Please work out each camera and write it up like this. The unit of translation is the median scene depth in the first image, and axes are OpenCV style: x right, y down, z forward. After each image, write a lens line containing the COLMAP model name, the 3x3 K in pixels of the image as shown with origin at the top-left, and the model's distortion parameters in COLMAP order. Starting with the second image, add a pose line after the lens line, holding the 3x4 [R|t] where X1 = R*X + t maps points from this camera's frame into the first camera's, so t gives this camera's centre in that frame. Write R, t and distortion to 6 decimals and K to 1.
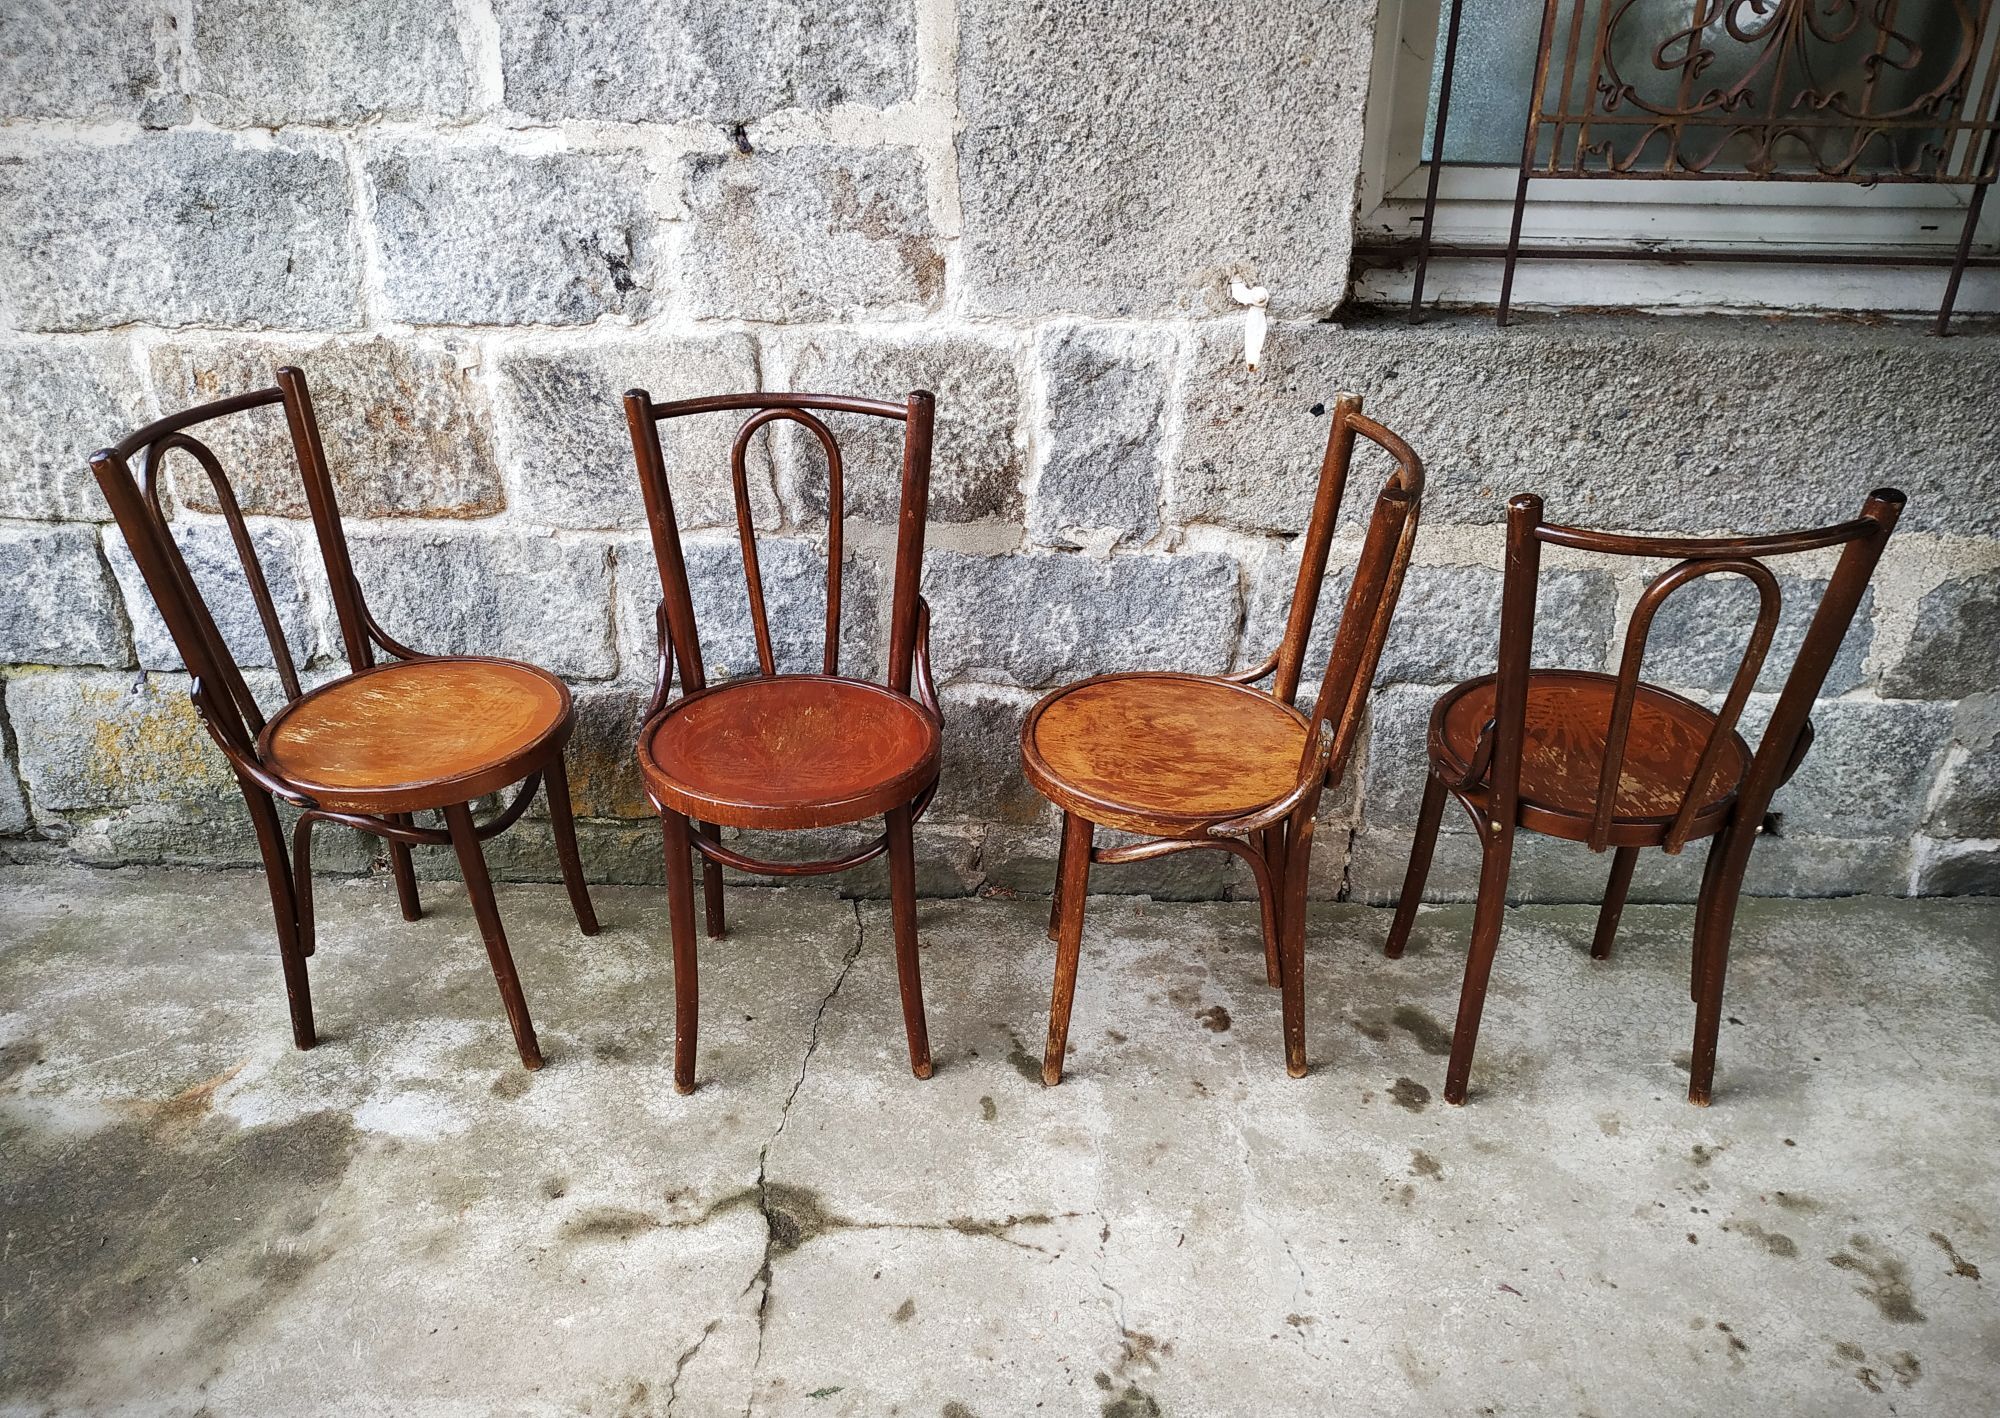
lens RADIAL K [[1456.5, 0, 988.8], [0, 1456.5, 758.8], [0, 0, 1]] dist [0.027721, -0.053791]
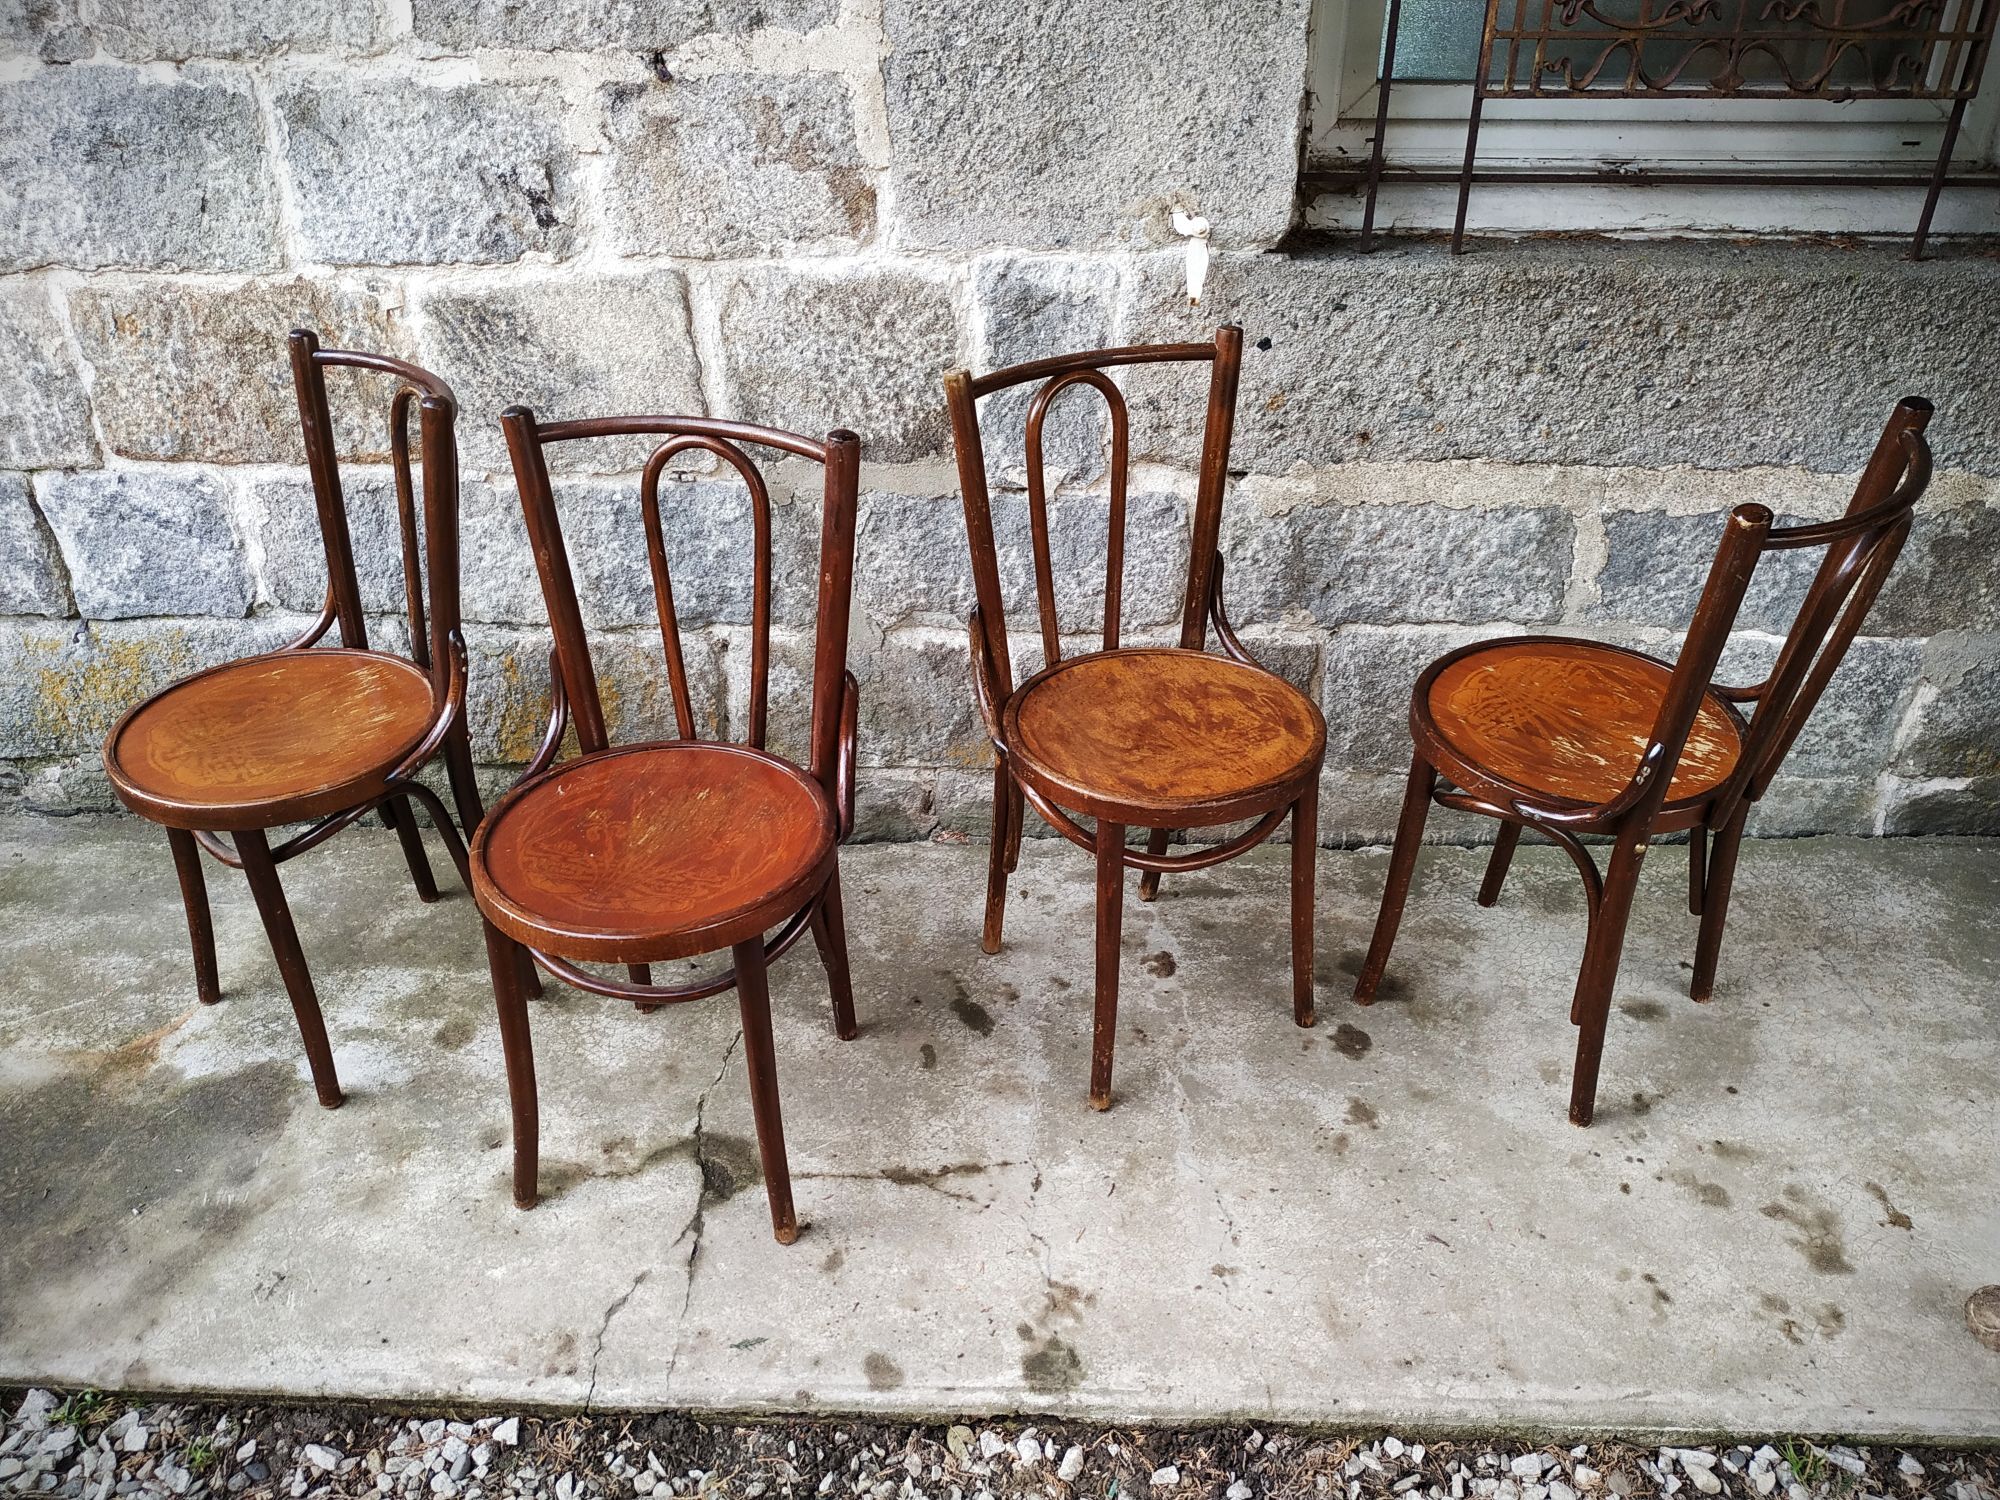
lens RADIAL K [[1463.5, 0, 983.7], [0, 1463.5, 762.8], [0, 0, 1]] dist [0.017726, -0.033040]
pose [[0.999880, -0.005581, -0.014476, 0.051665], [0.006440, 0.998180, 0.059953, -0.021172], [0.014115, -0.060039, 0.998096, 0.009490]]
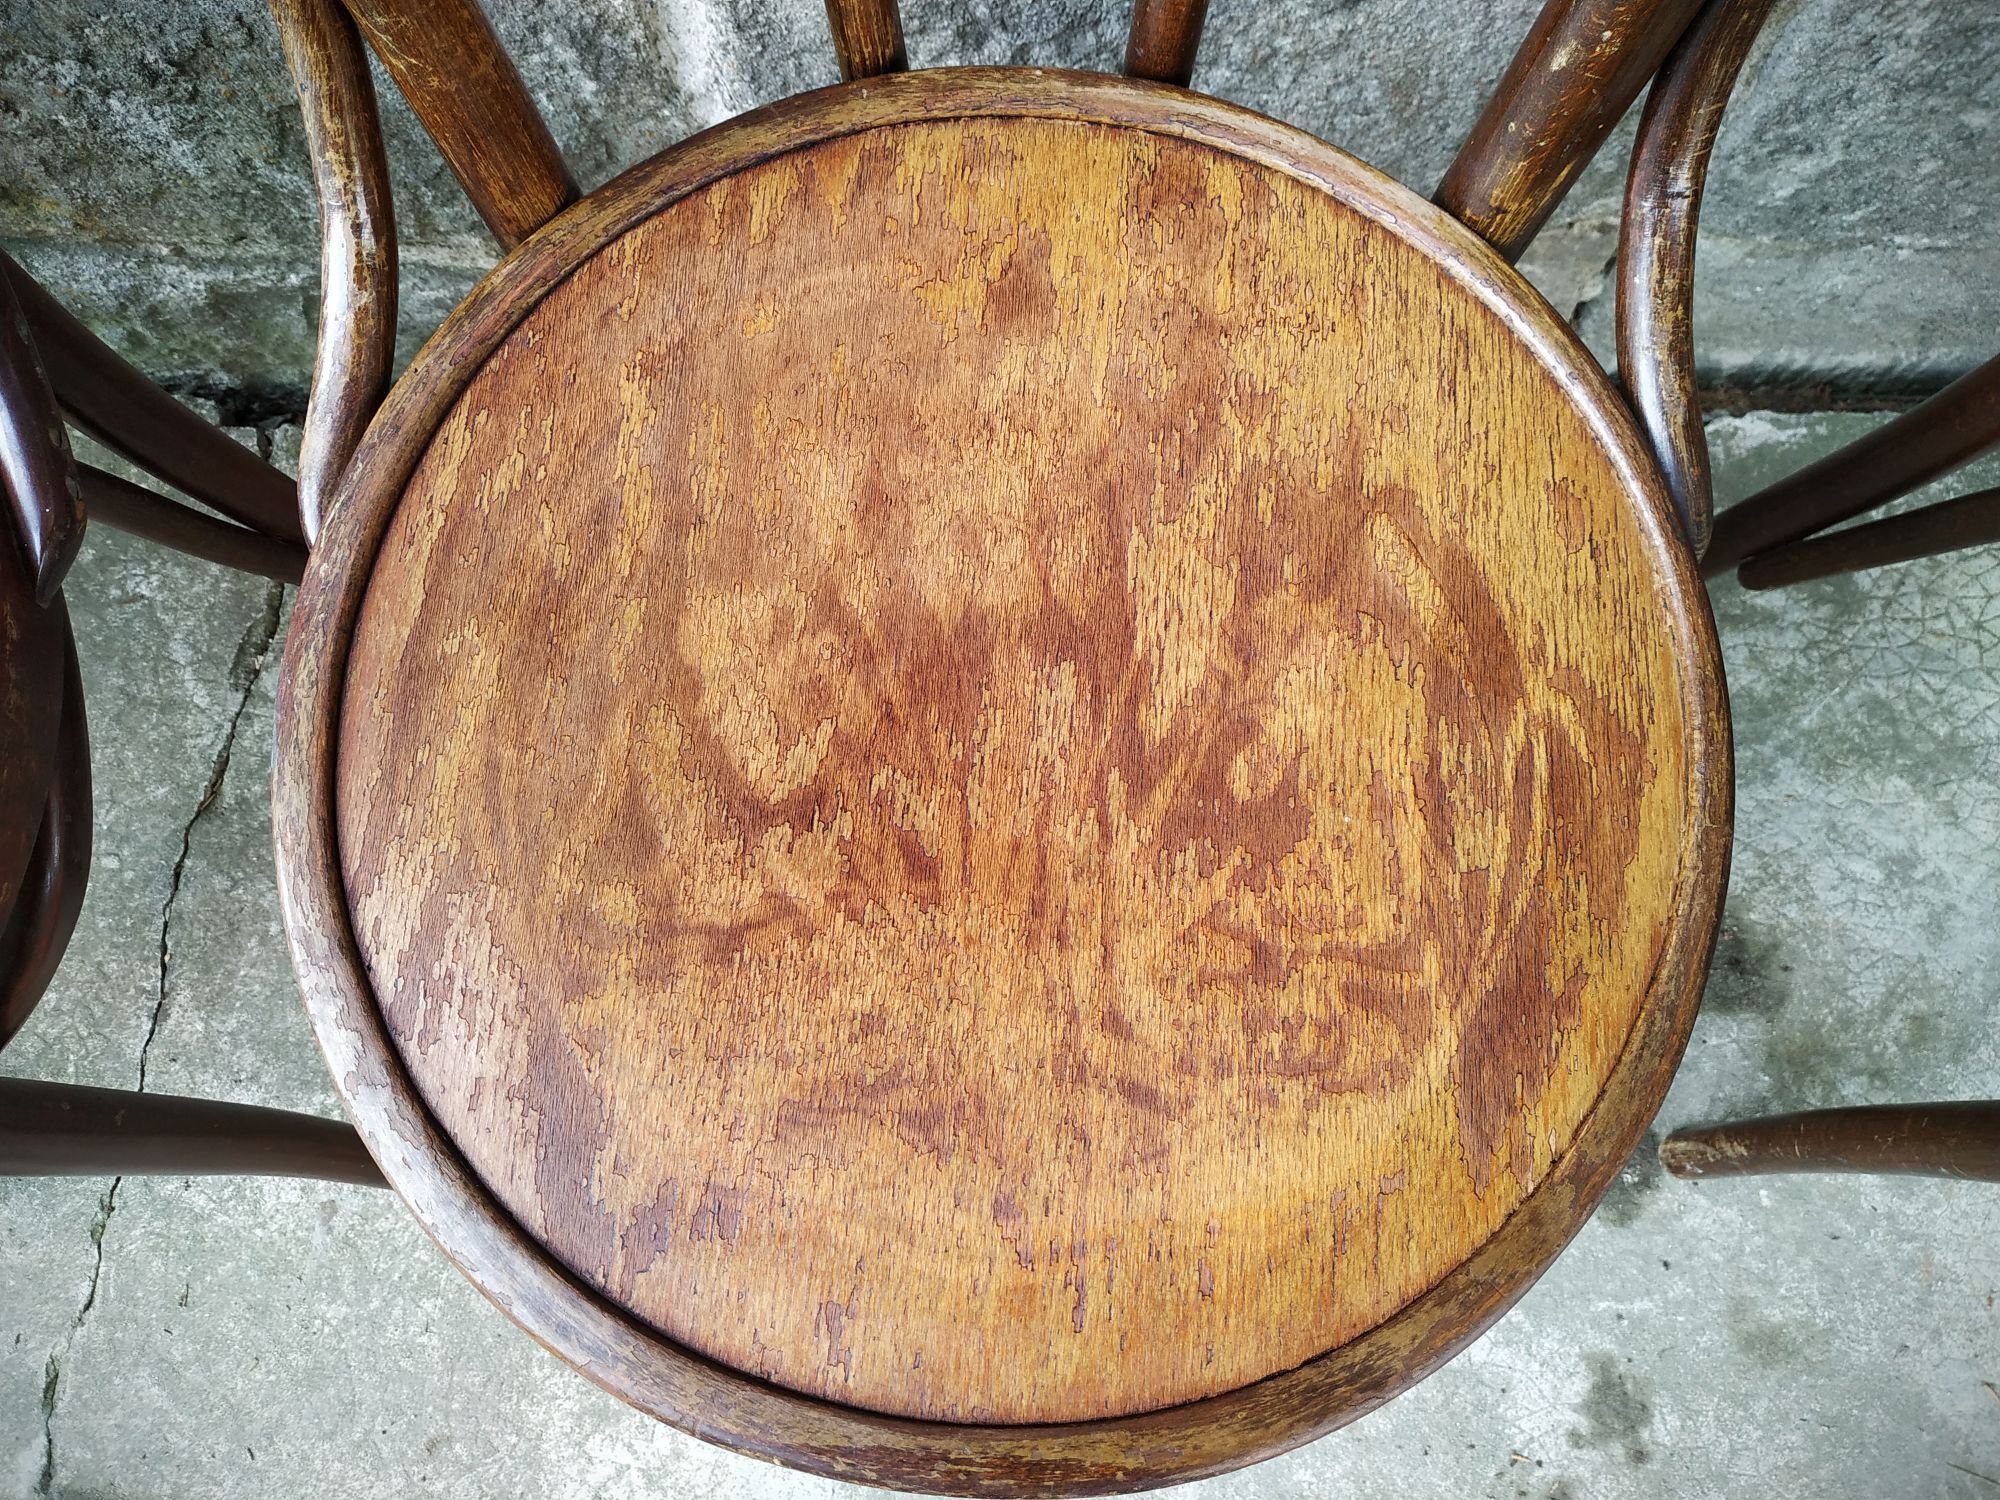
lens RADIAL K [[1463.5, 0, 1003.3], [0, 1463.5, 770.4], [0, 0, 1]] dist [0.017726, -0.033040]
pose [[0.999718, -0.021346, -0.010369, 0.120591], [0.021821, 0.655076, 0.755248, -0.149968], [-0.009329, -0.755261, 0.655357, 0.790241]]
